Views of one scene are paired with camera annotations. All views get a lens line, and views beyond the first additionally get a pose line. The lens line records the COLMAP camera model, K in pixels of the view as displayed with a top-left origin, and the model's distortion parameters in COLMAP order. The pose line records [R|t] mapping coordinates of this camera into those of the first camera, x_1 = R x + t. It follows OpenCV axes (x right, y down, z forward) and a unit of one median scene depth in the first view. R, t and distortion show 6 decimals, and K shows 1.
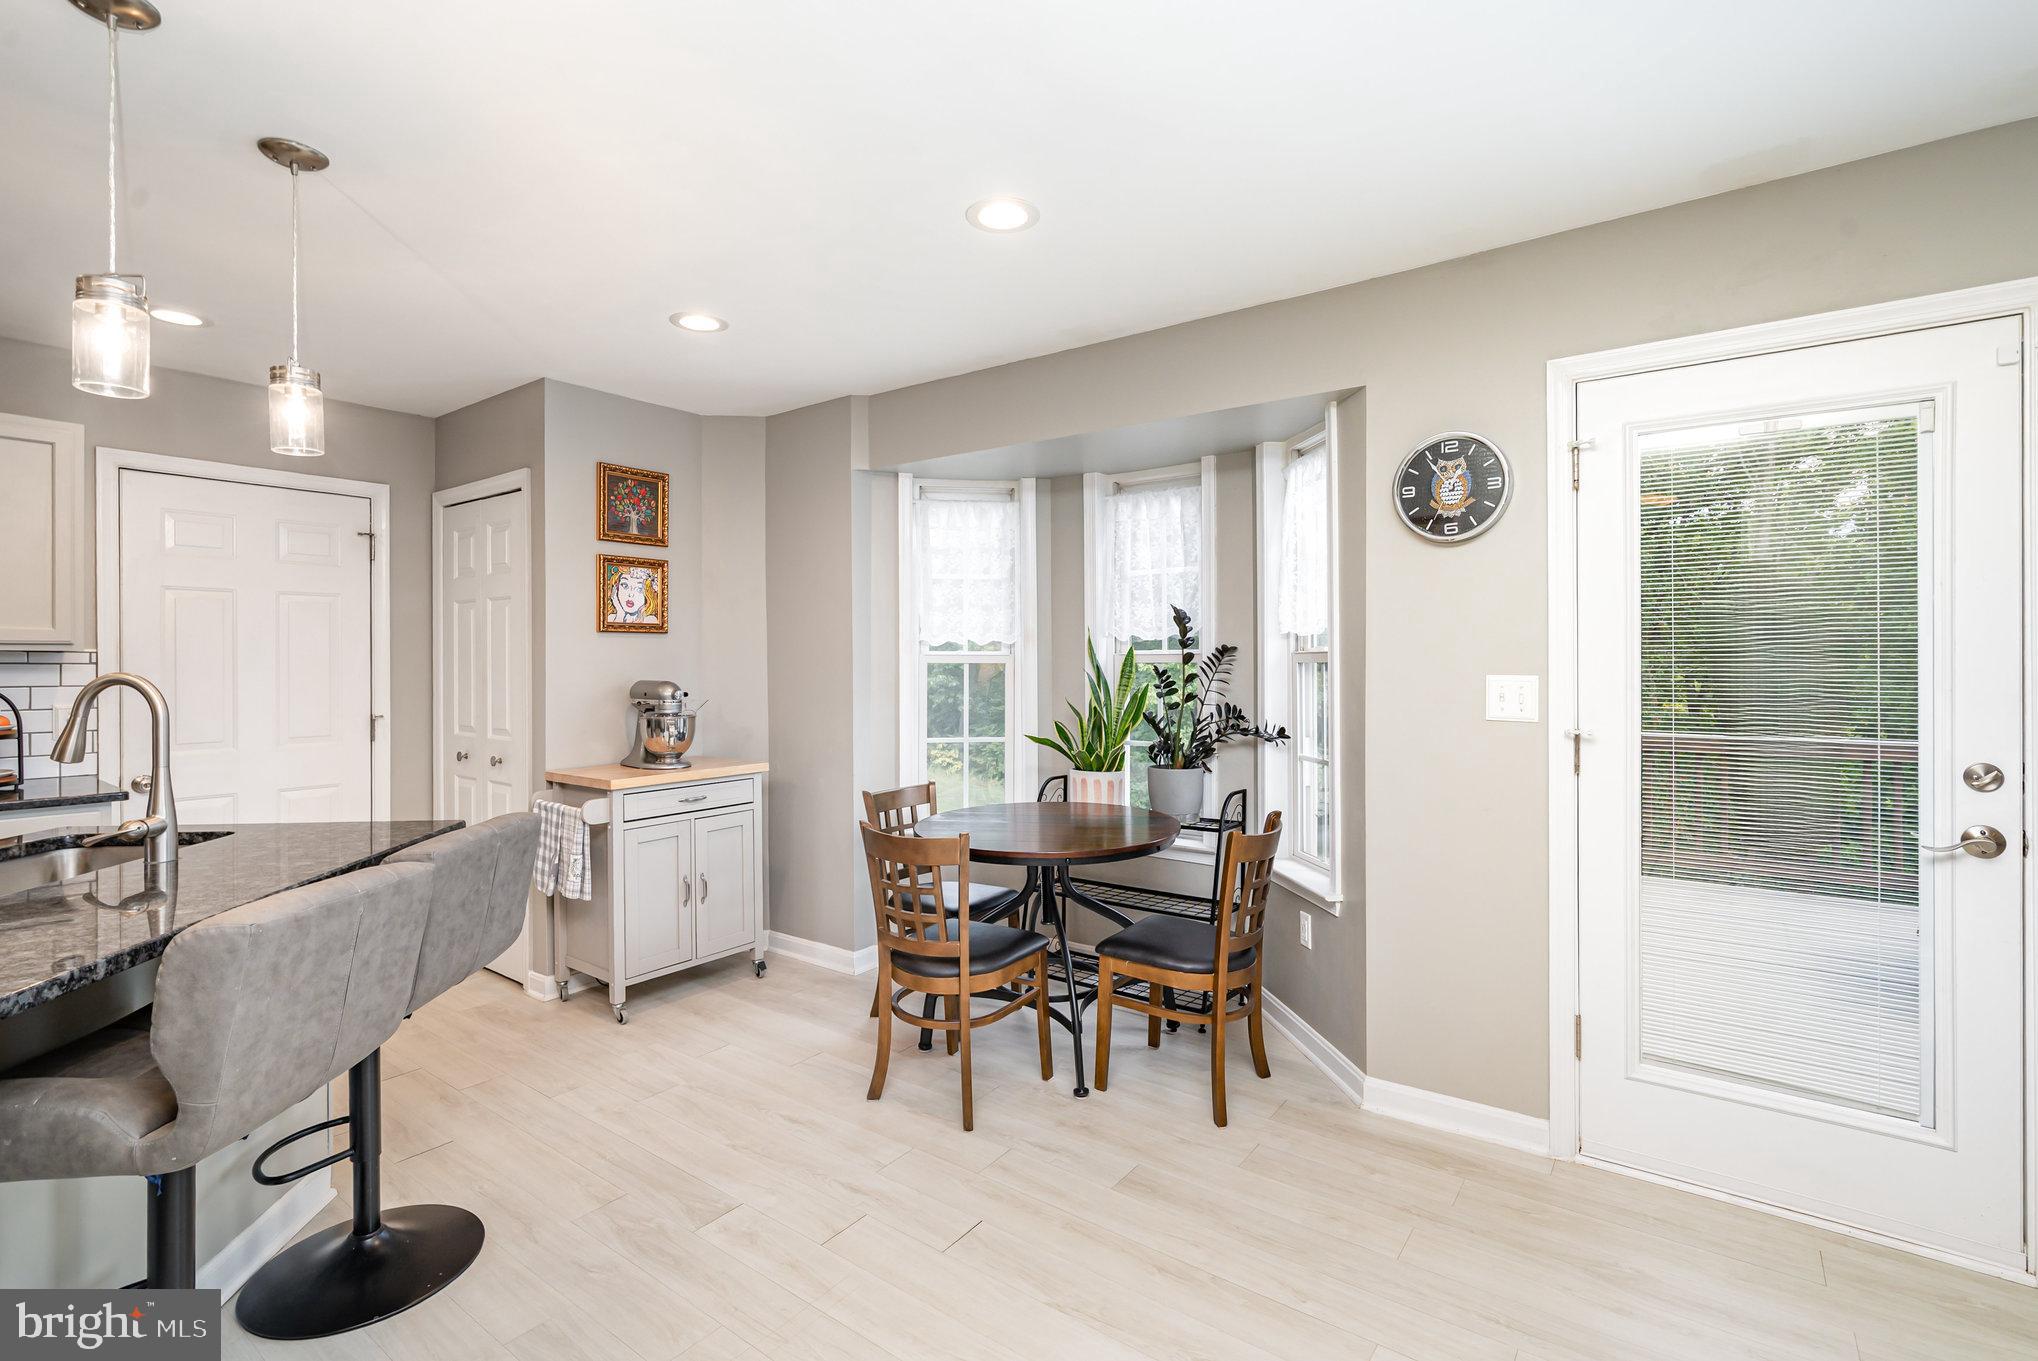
lens RADIAL K [[916.2, 0, 1005.4], [0, 916.2, 665.9], [0, 0, 1]] dist [-0.007177, 0.001801]
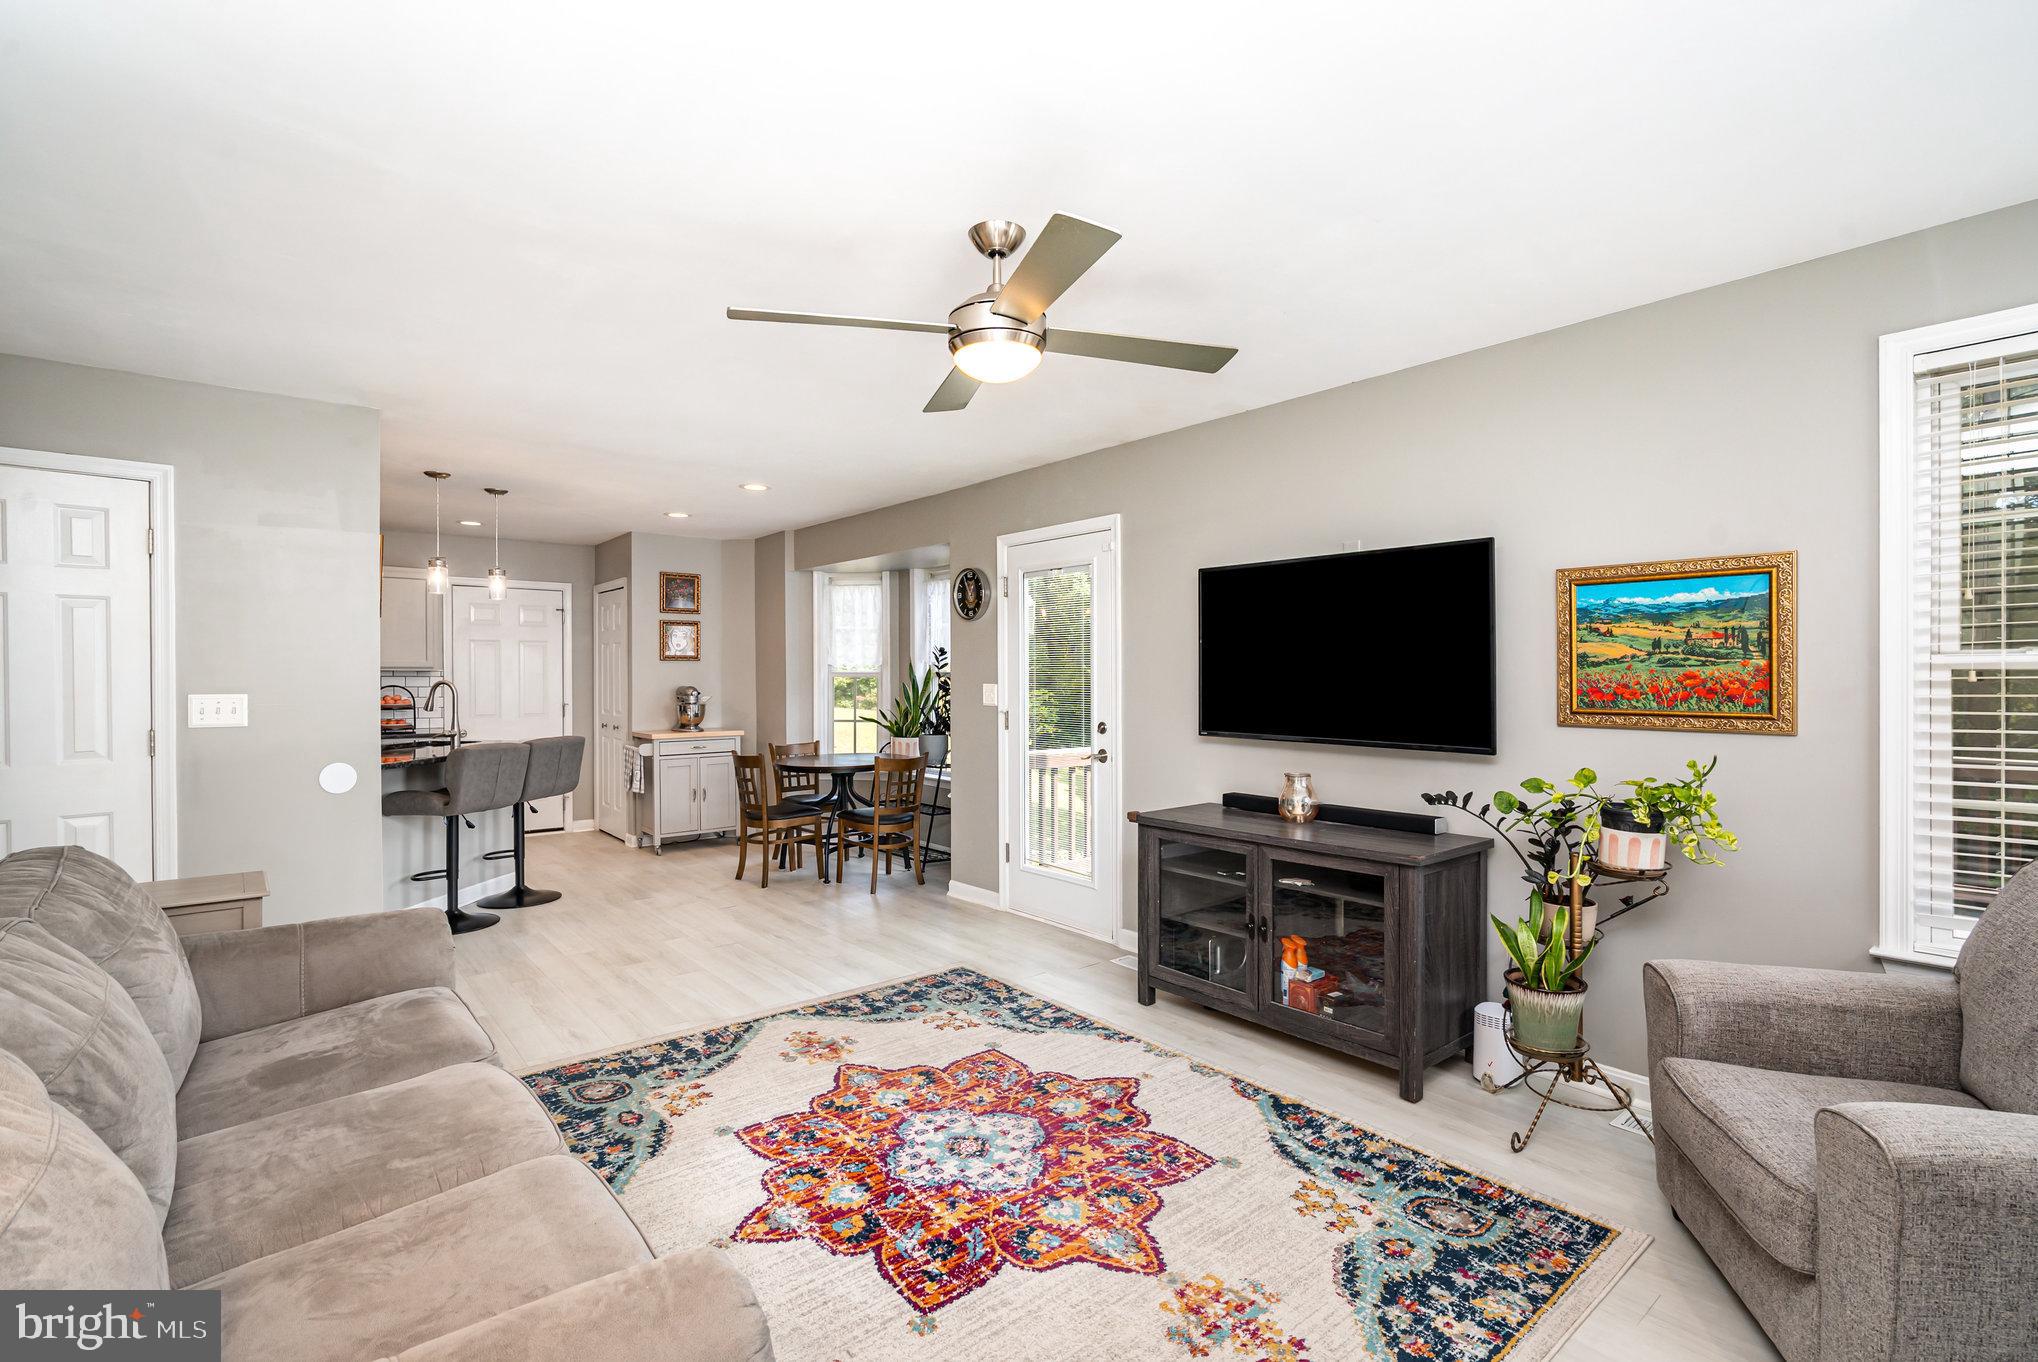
lens RADIAL K [[916.2, 0, 1016.2], [0, 916.2, 682.5], [0, 0, 1]] dist [-0.007177, 0.001801]
pose [[0.971191, 0.004195, -0.238265, 0.834633], [-0.003129, 0.999983, 0.004851, -0.002396], [0.238281, -0.003966, 0.971188, -0.776852]]
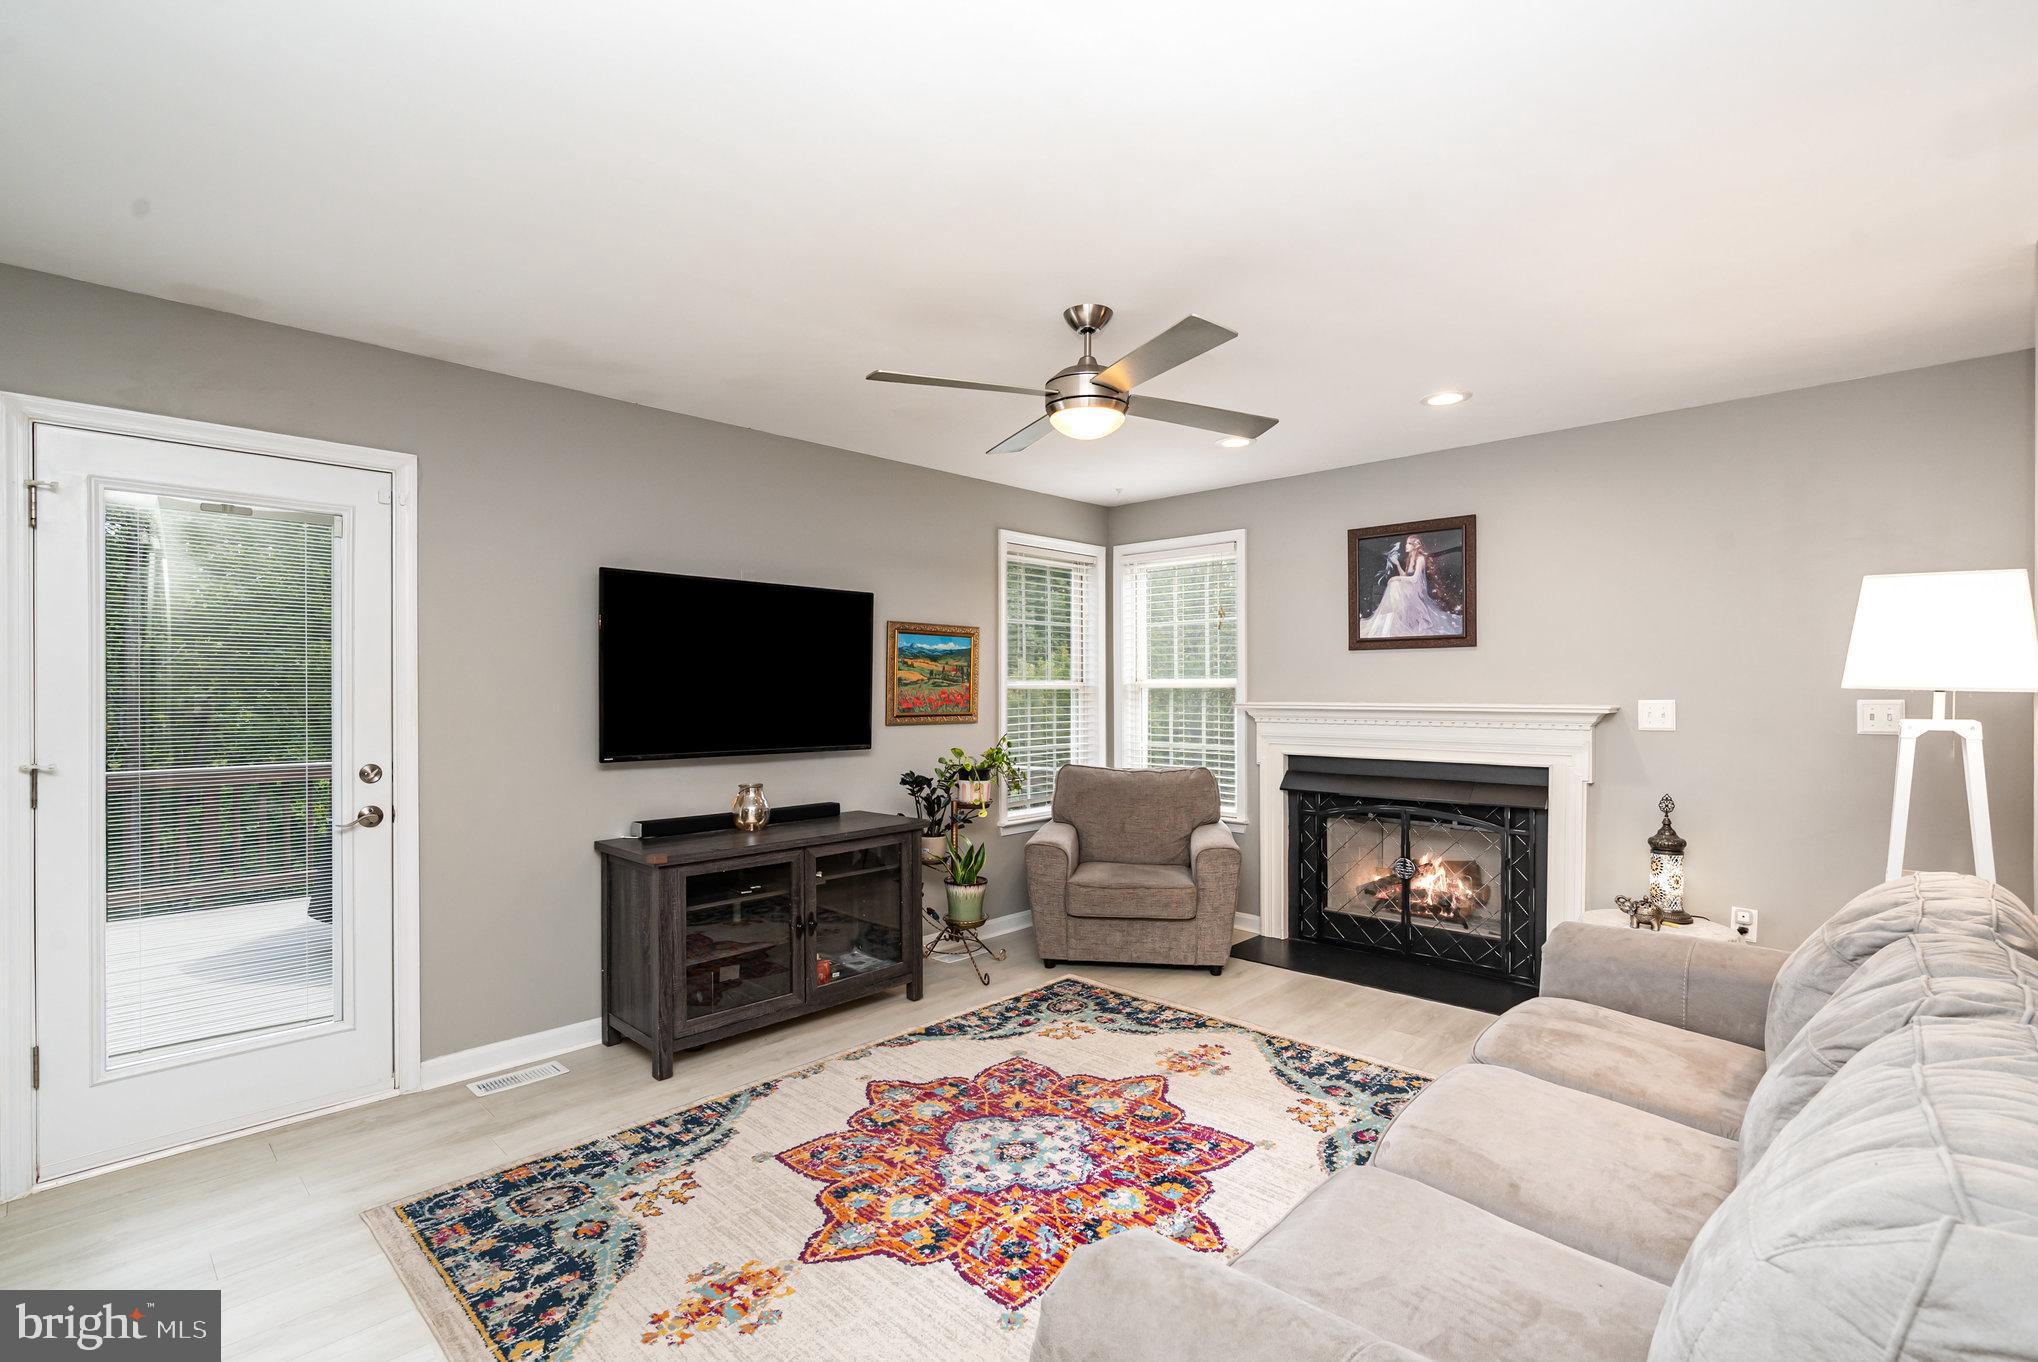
lens RADIAL K [[916.2, 0, 1017.3], [0, 916.2, 690.5], [0, 0, 1]] dist [-0.007177, 0.001801]
pose [[0.139992, 0.004657, 0.990142, -0.159258], [0.005143, 0.999972, -0.005431, -0.000346], [-0.990139, 0.005853, 0.139964, -0.159099]]
